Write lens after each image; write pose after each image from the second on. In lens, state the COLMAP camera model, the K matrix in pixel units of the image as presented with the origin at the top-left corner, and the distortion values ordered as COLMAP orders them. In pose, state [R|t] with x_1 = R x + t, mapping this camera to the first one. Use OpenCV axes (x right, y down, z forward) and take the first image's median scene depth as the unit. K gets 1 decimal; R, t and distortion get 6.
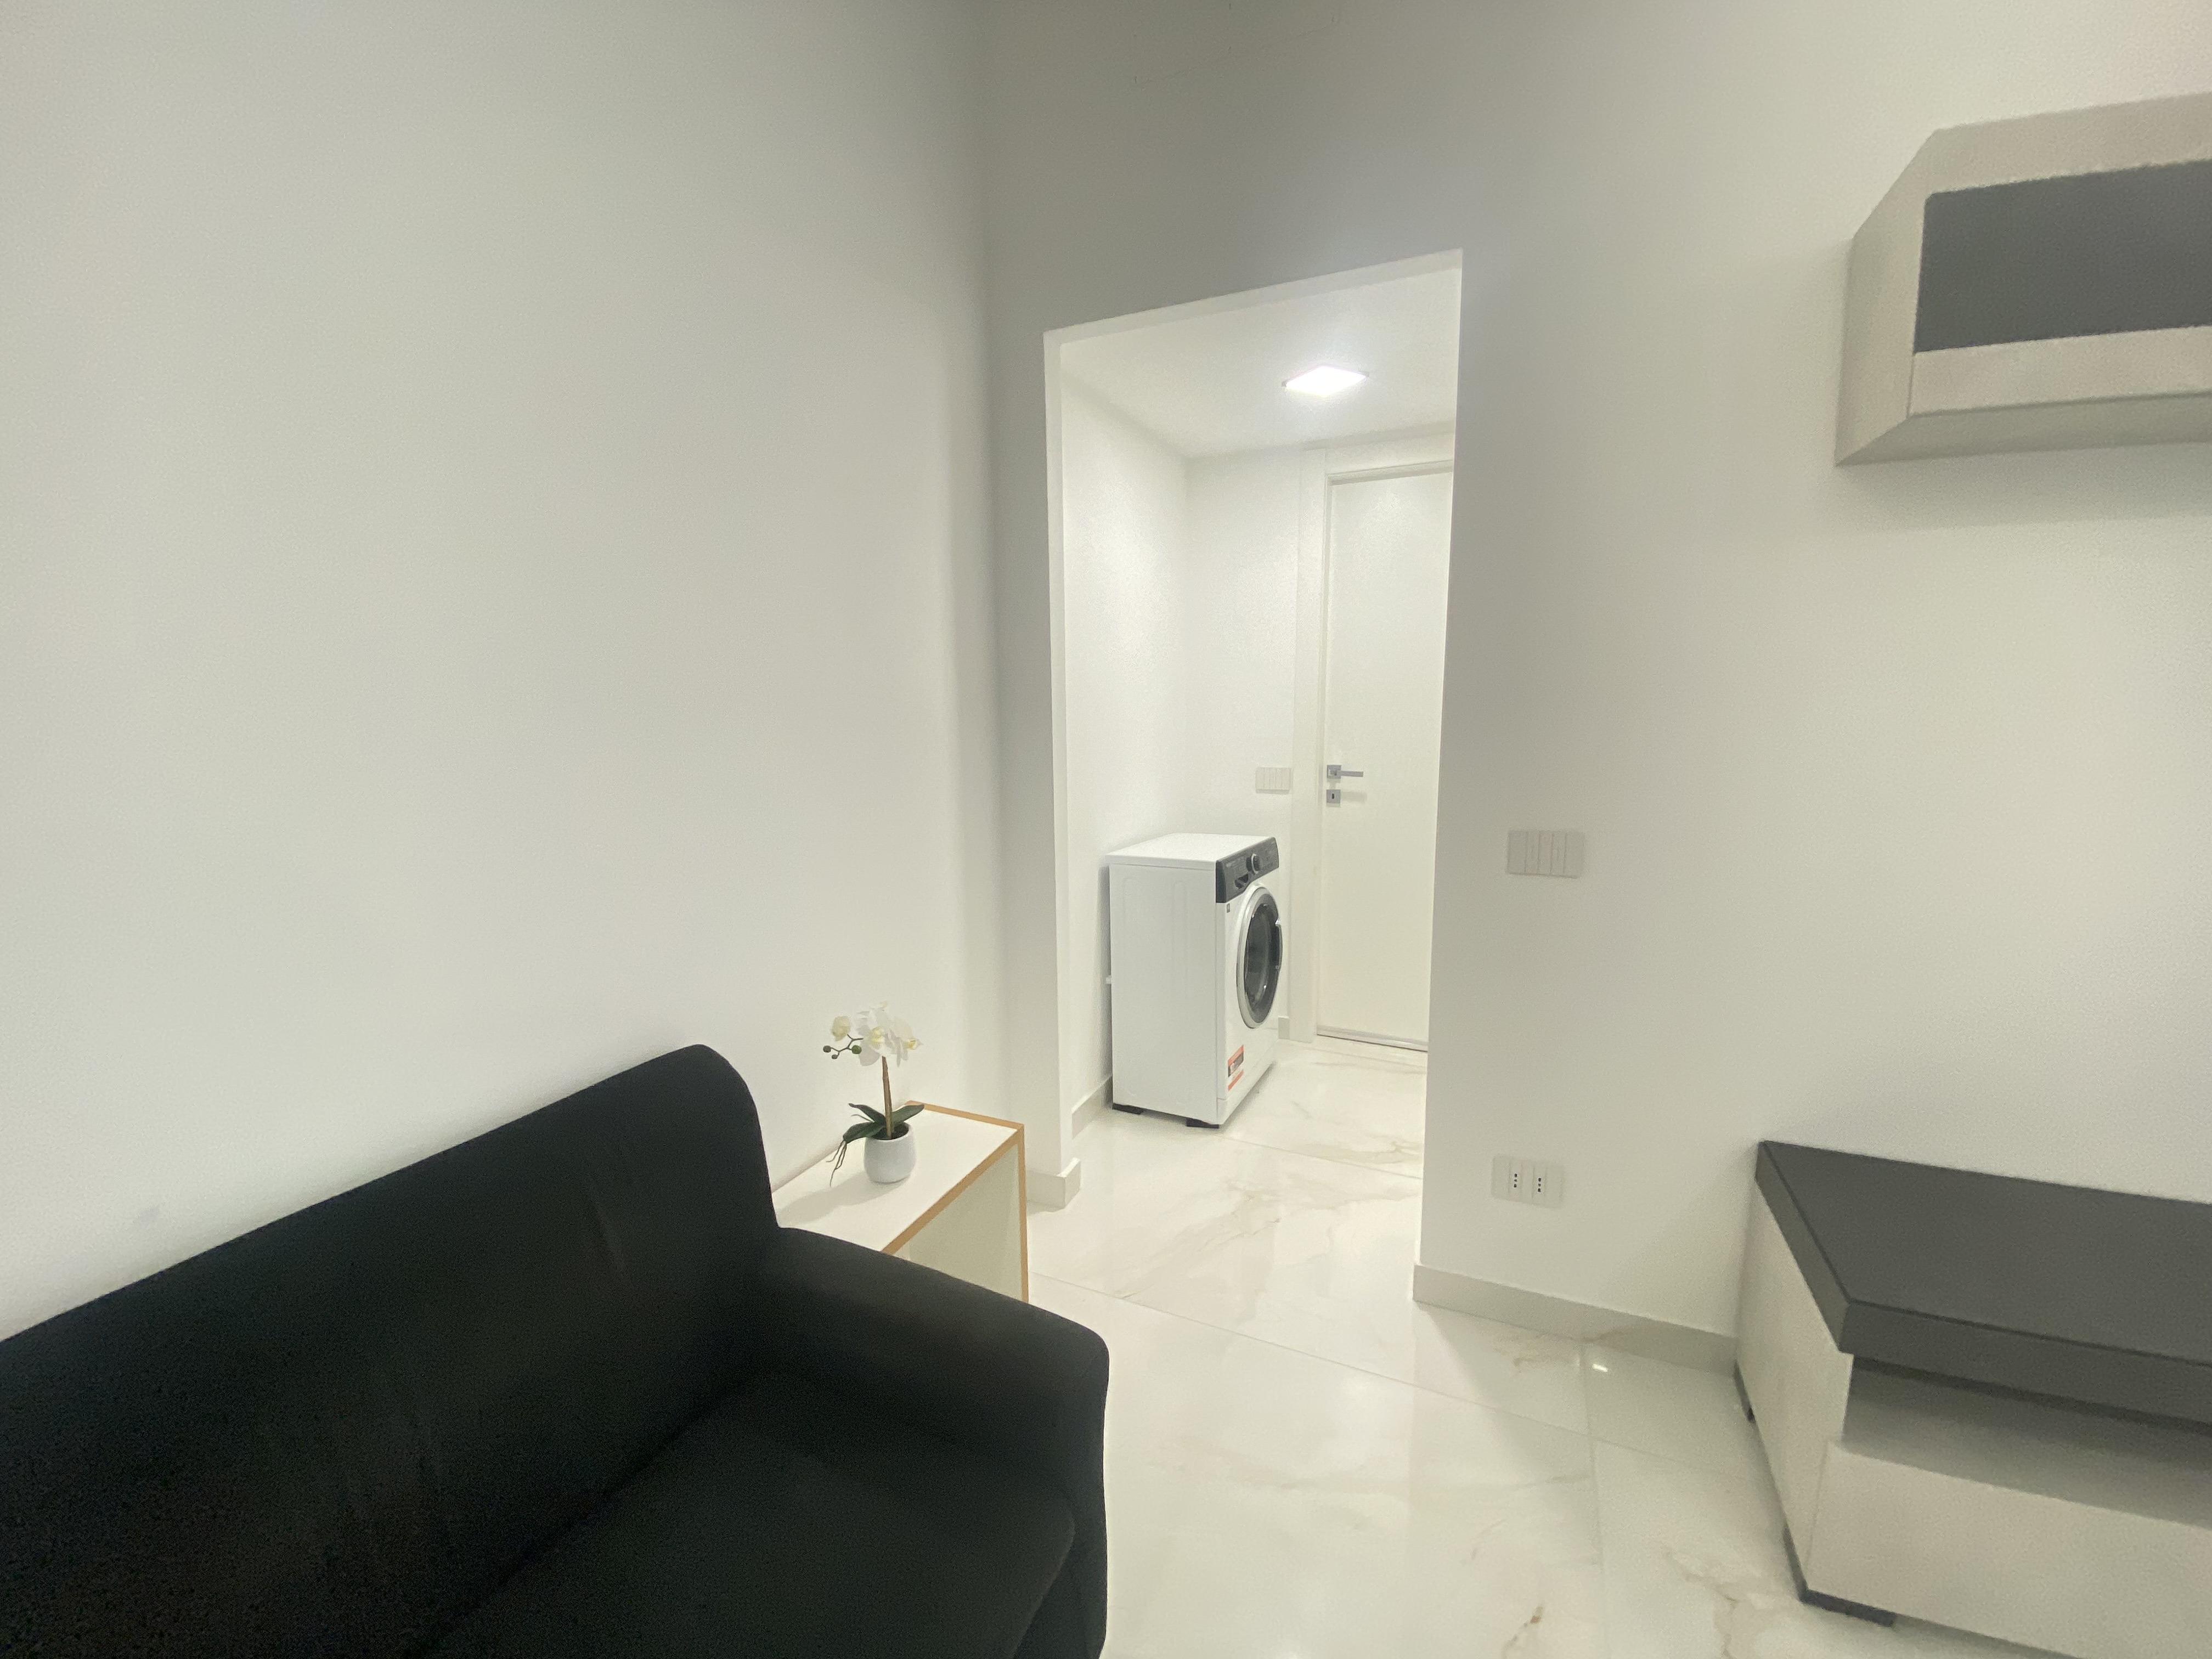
lens RADIAL K [[881.8, 0, 1102.2], [0, 881.8, 831.1], [0, 0, 1]] dist [0.025018, -0.026001]
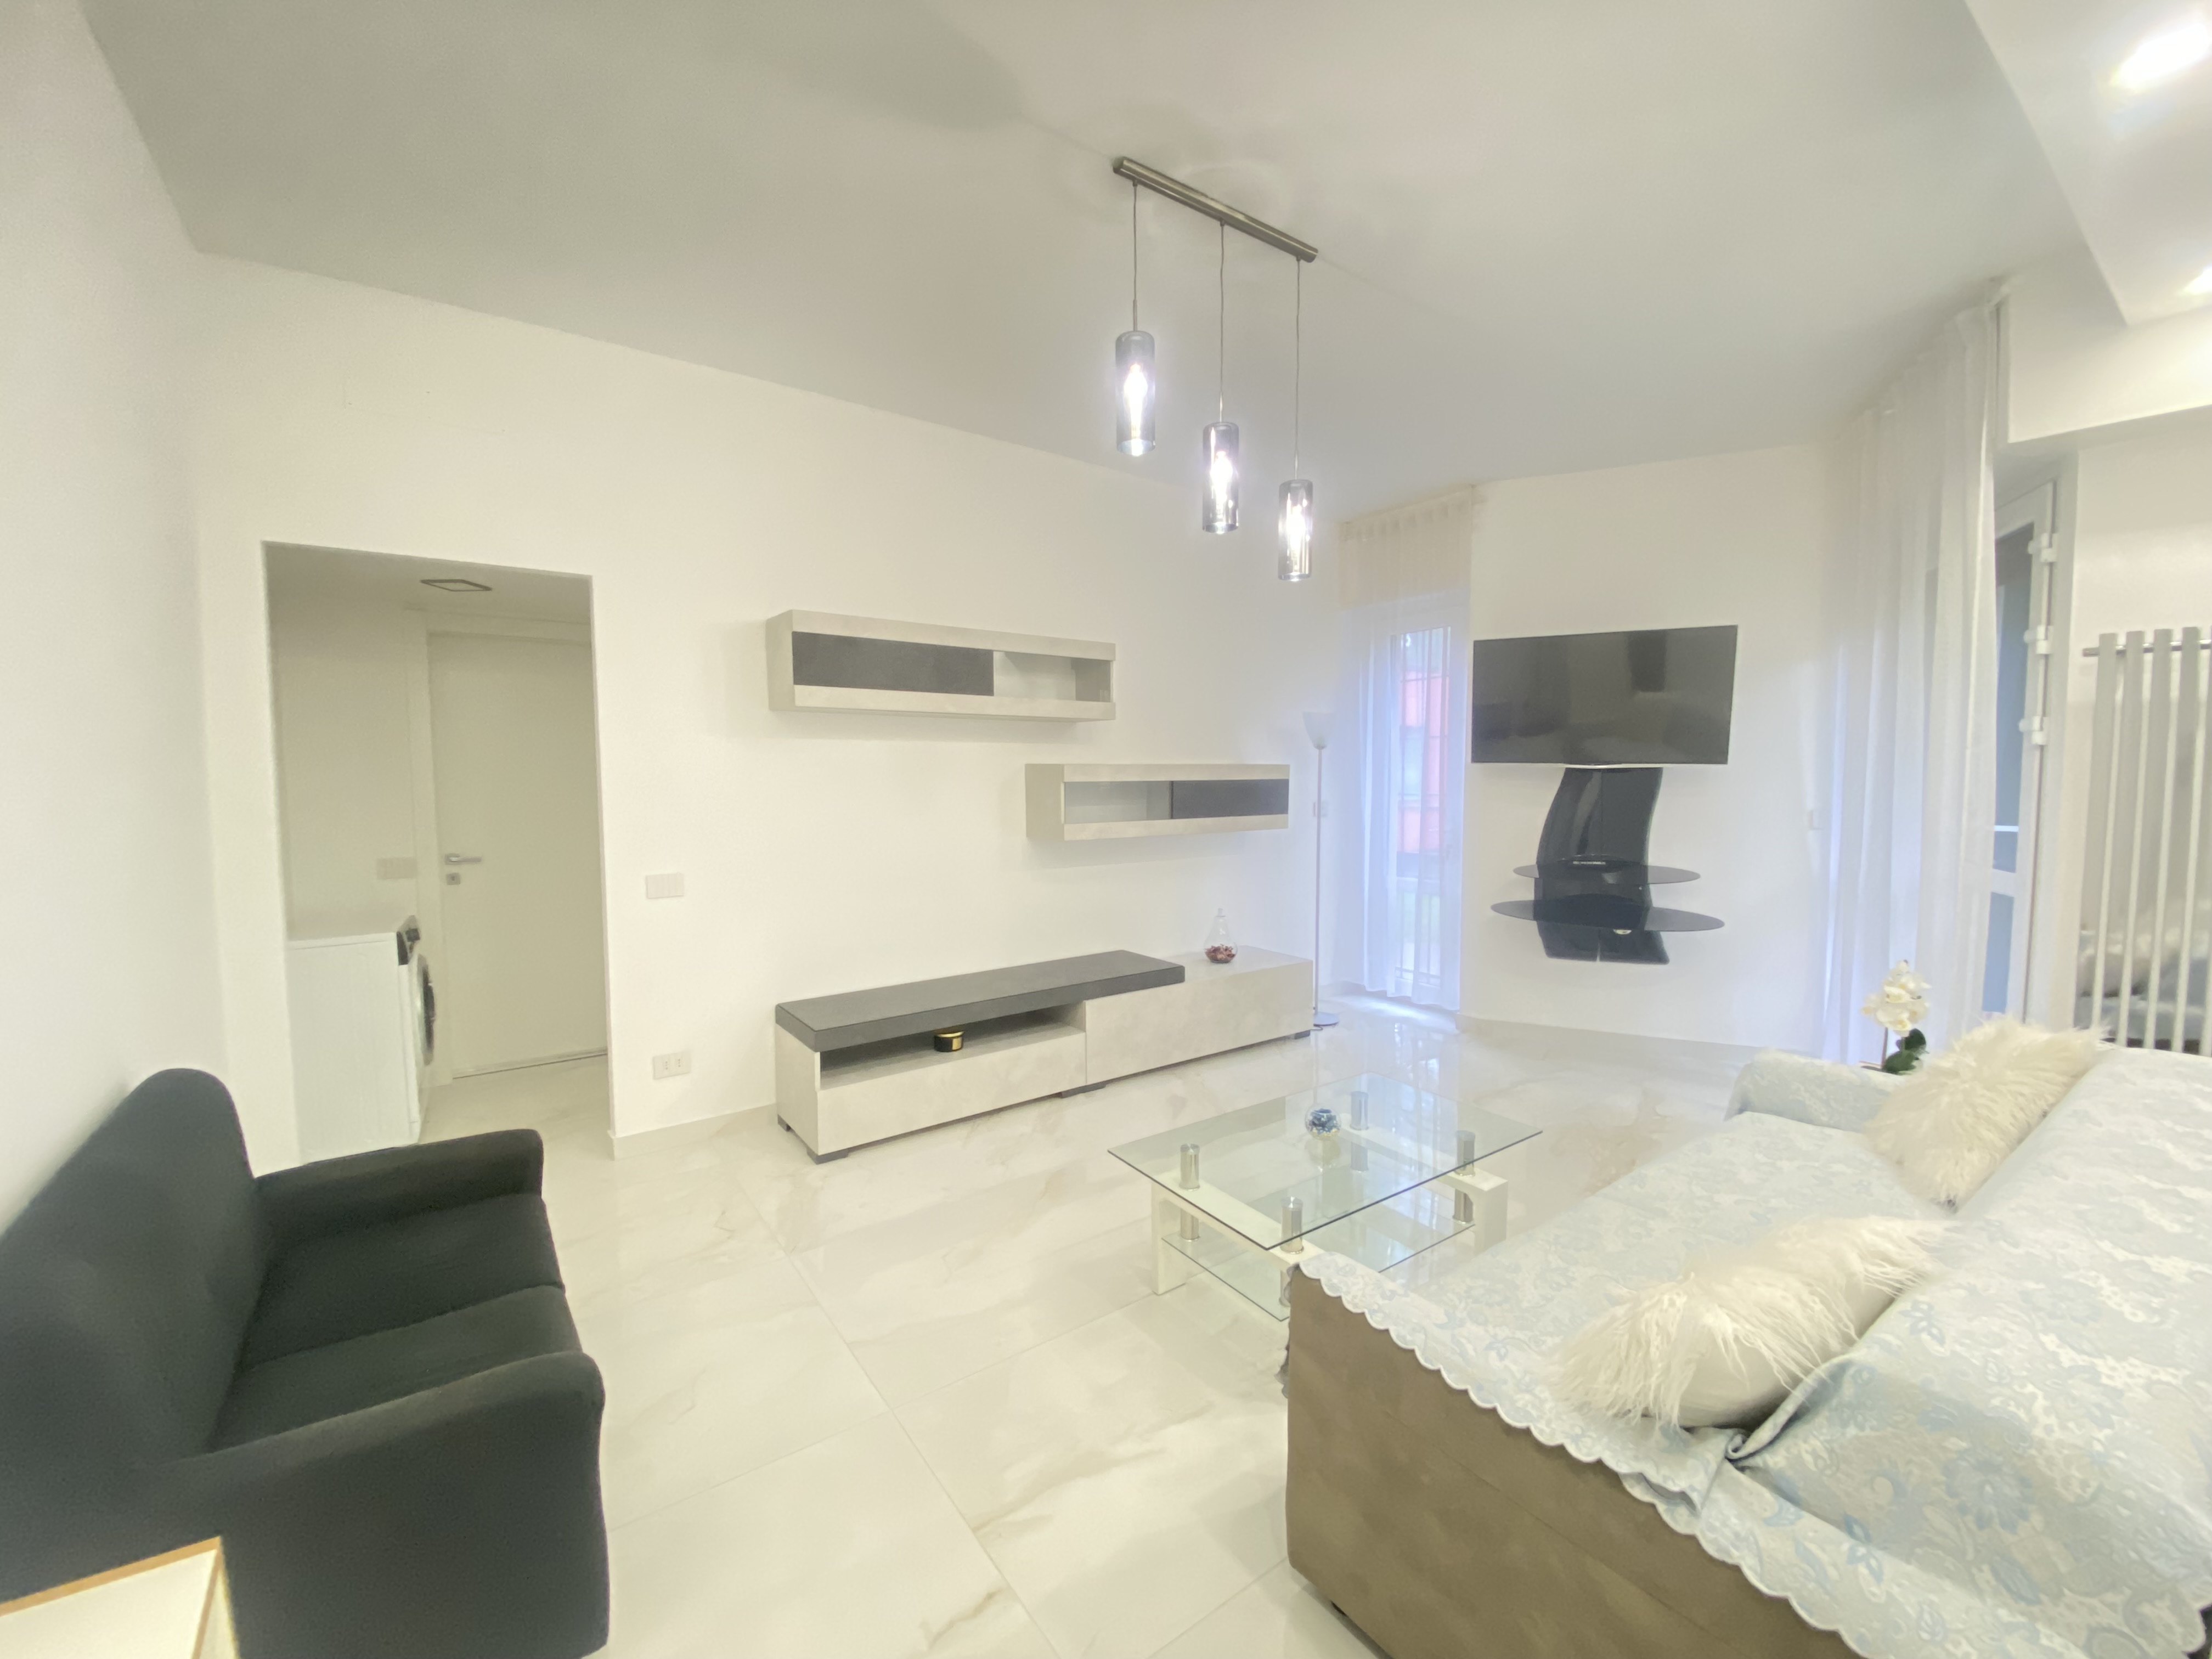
lens RADIAL K [[895.0, 0, 1103.7], [0, 895.0, 828.0], [0, 0, 1]] dist [0.019894, -0.019896]
pose [[0.497396, -0.045466, 0.866331, -0.445214], [0.127806, 0.991570, -0.021340, 0.039550], [-0.858057, 0.121337, 0.499014, -0.505643]]
